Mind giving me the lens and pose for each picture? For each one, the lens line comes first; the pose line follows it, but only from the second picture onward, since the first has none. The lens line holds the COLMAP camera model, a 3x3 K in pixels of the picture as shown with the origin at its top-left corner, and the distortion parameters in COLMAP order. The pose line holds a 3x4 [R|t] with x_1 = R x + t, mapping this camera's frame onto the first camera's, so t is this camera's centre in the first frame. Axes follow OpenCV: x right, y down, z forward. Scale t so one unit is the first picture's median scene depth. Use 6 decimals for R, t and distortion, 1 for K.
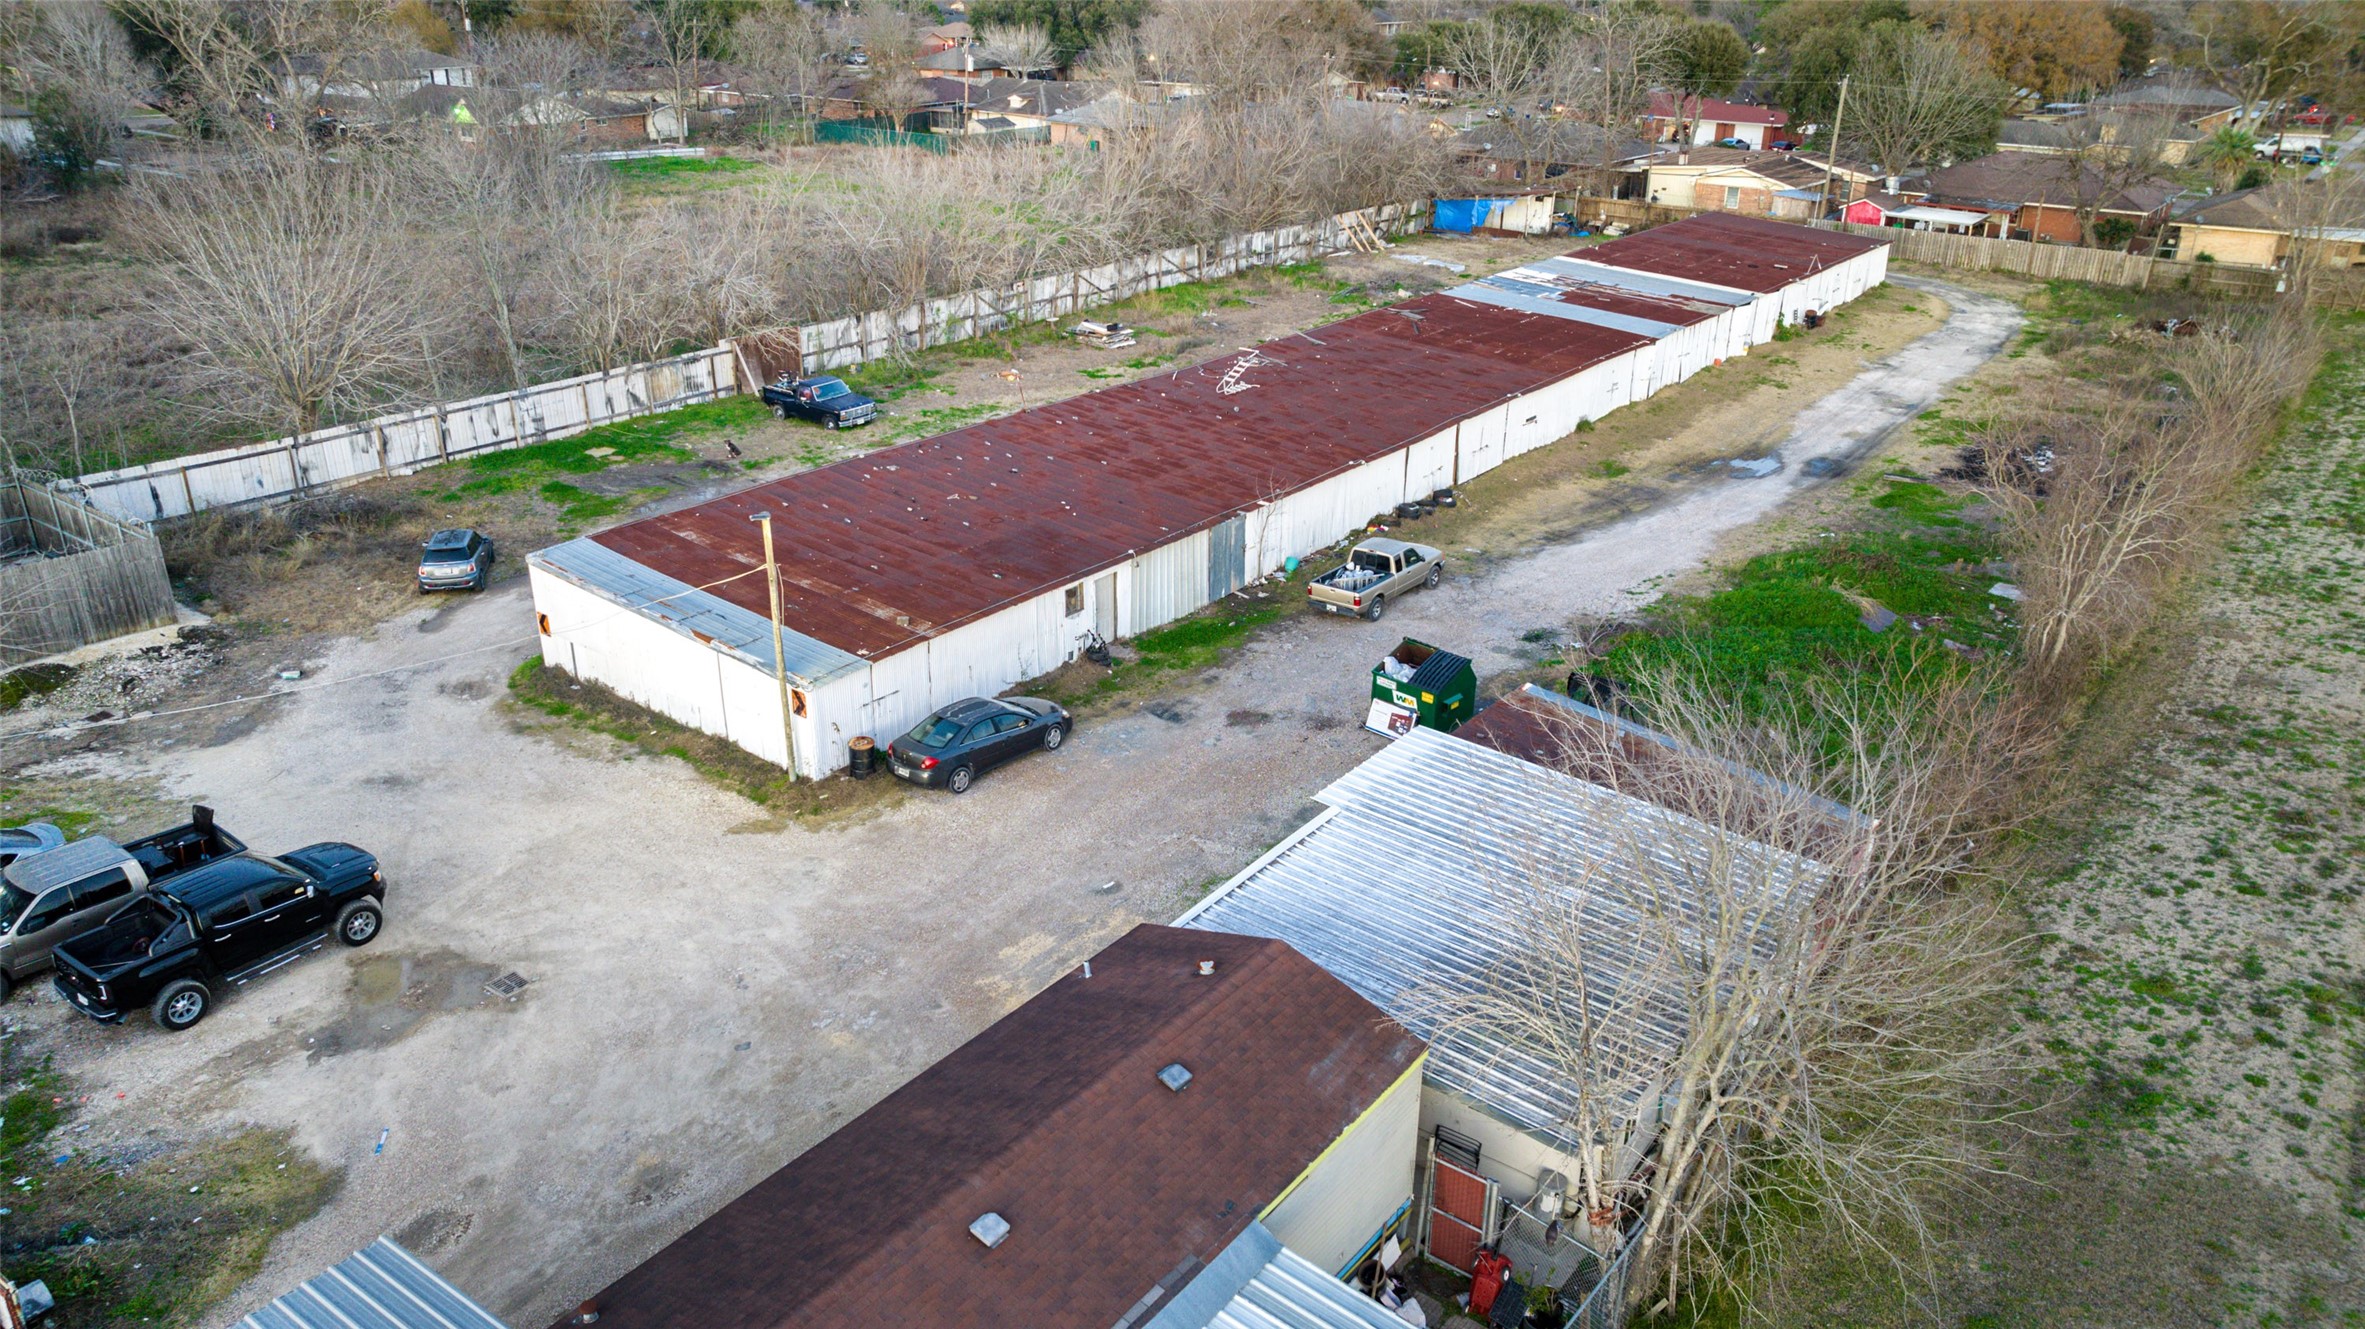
lens RADIAL K [[1672.2, 0, 1184.2], [0, 1672.2, 652.4], [0, 0, 1]] dist [-0.048027, 0.057644]
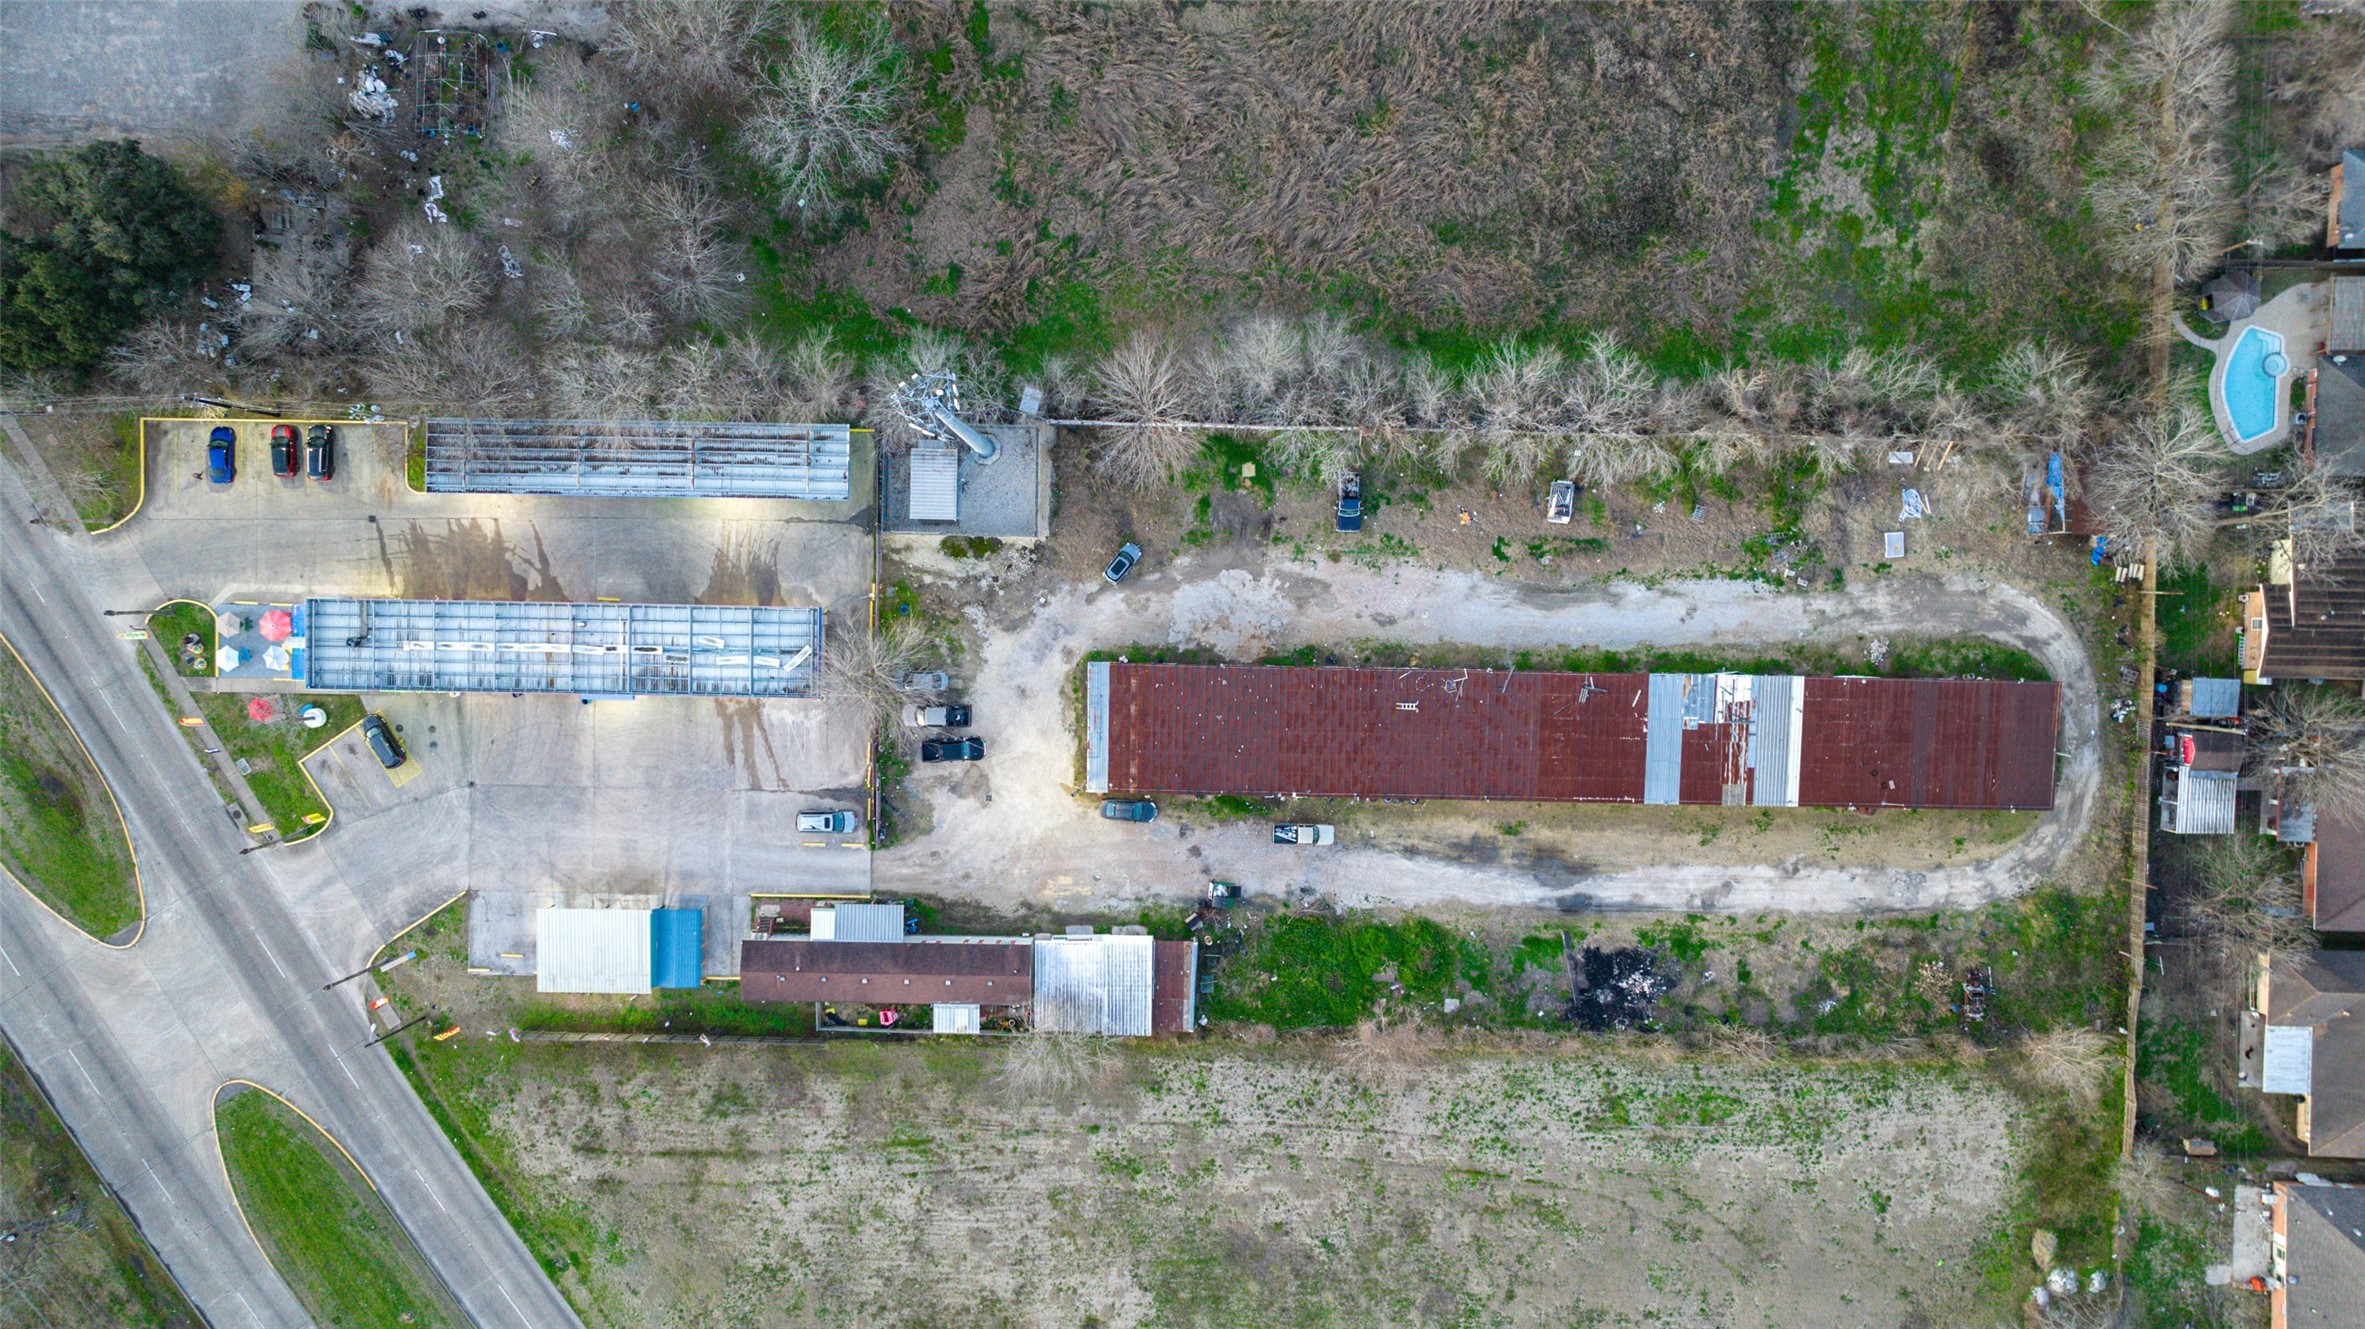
lens RADIAL K [[1656.9, 0, 1182.5], [0, 1656.9, 664.5], [0, 0, 1]] dist [-0.017082, -0.004161]
pose [[0.591701, 0.806032, 0.014215, -0.271077], [-0.306930, 0.208939, 0.928514, -2.576030], [0.745442, -0.553766, 0.371025, -0.057272]]
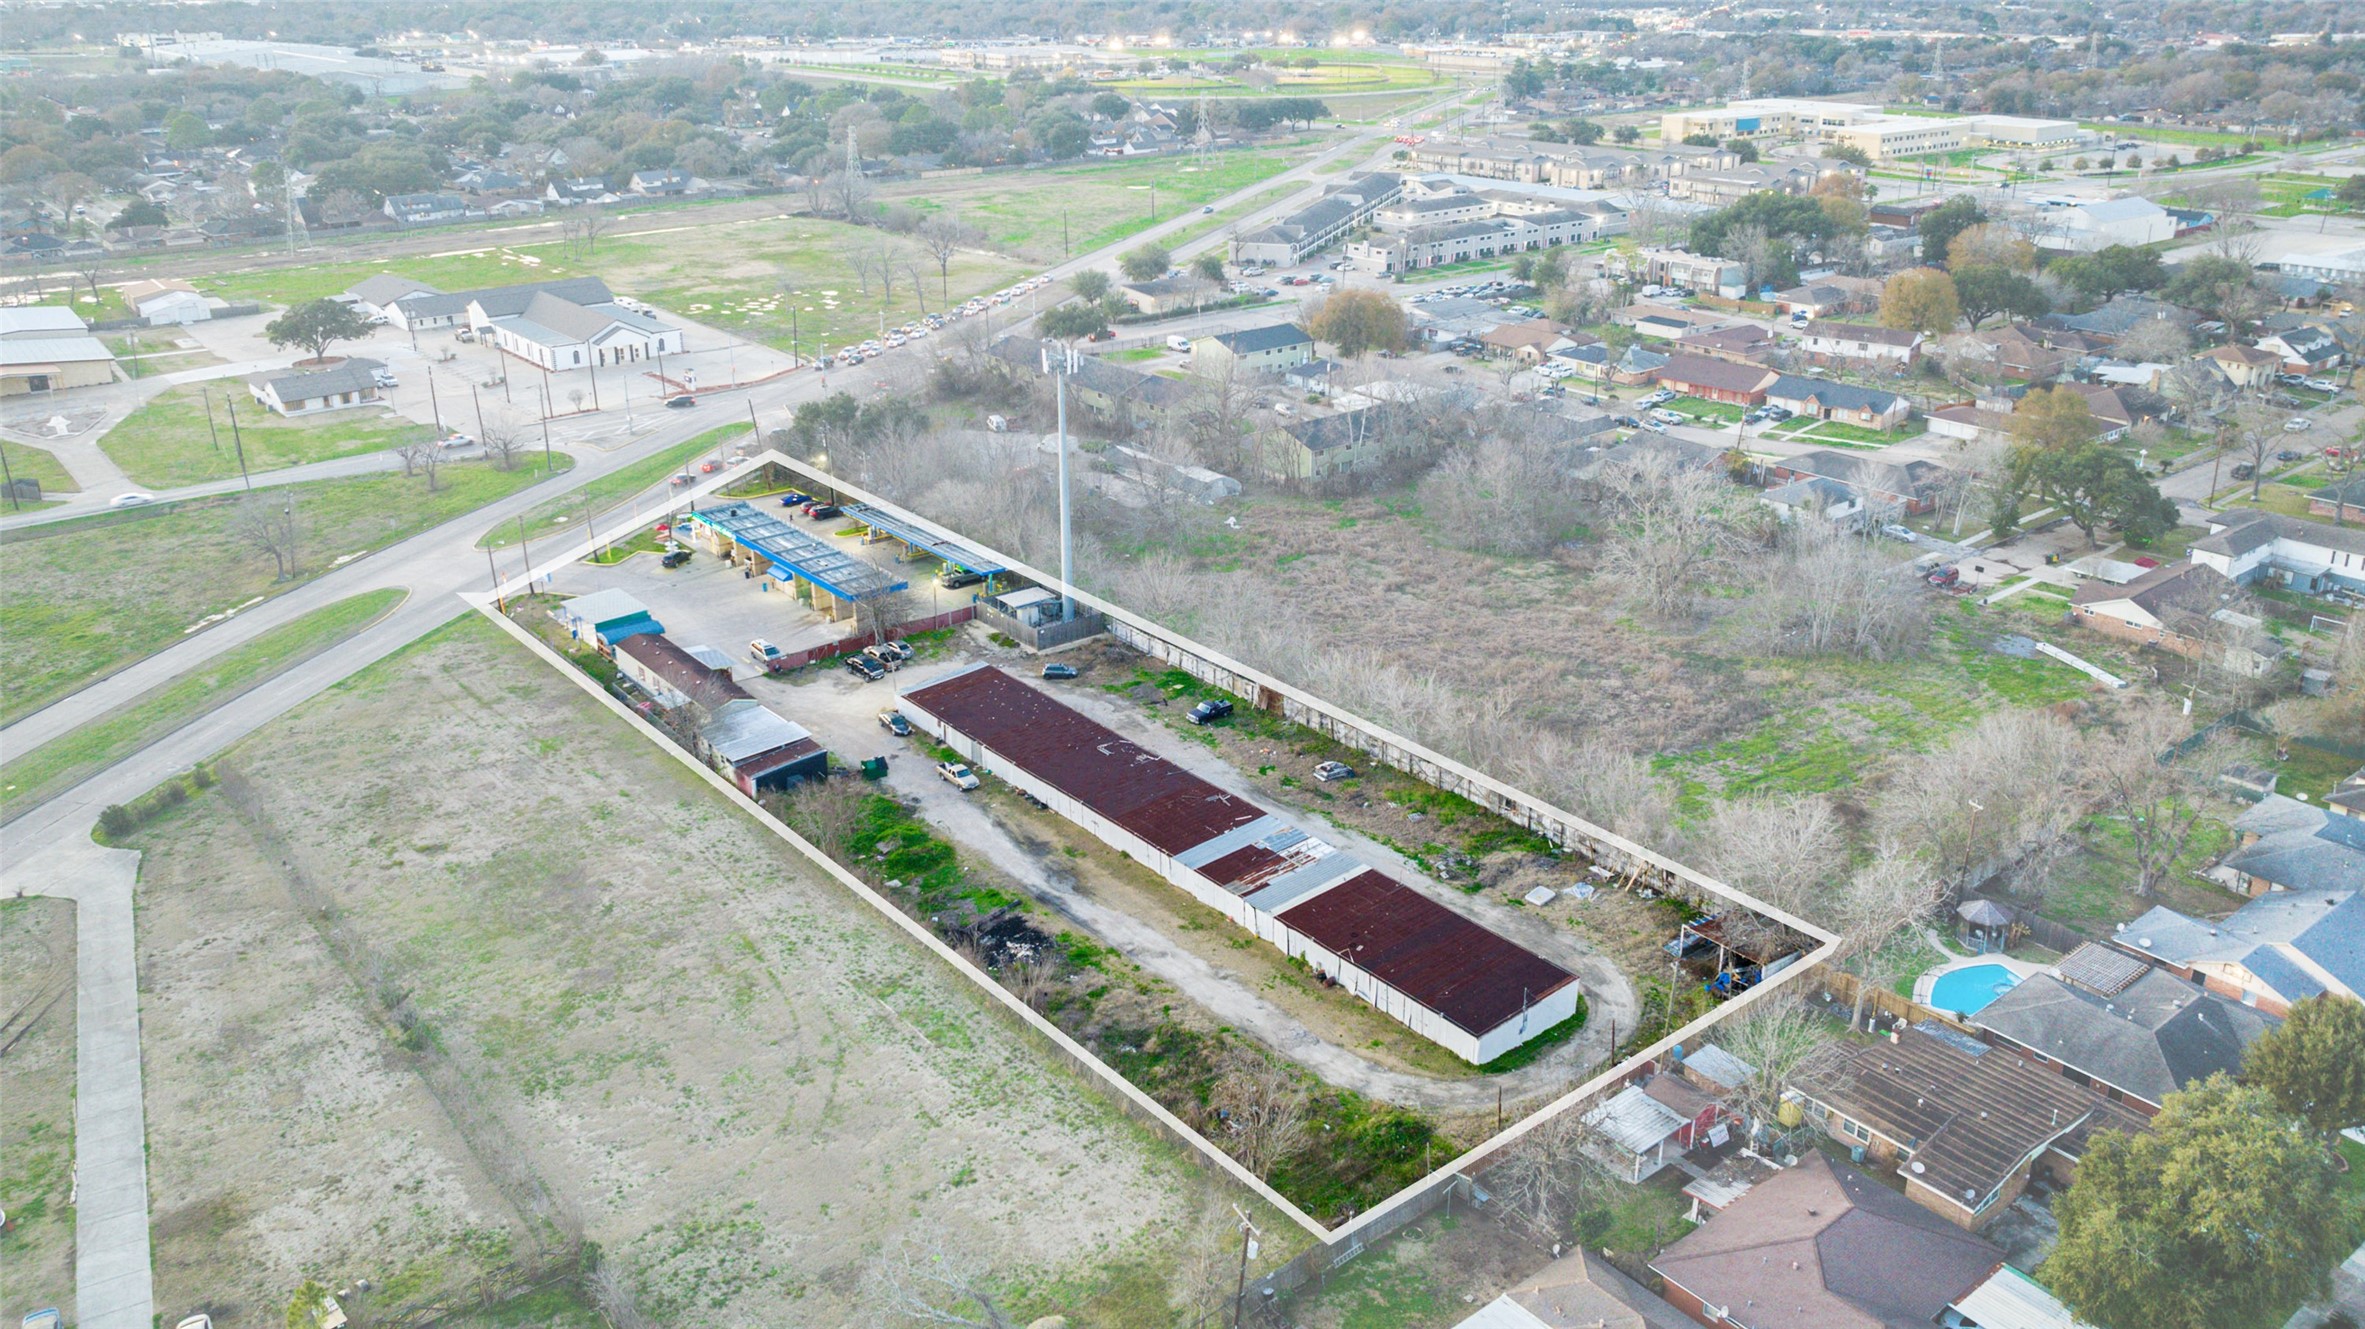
lens RADIAL K [[1816.3, 0, 1181.4], [0, 1816.3, 593.7], [0, 0, 1]] dist [0.008988, -0.090760]
pose [[-0.244554, 0.319266, -0.915567, 2.965820], [-0.370799, 0.841676, 0.392543, -1.791062], [0.895936, 0.435489, -0.087451, 1.463804]]
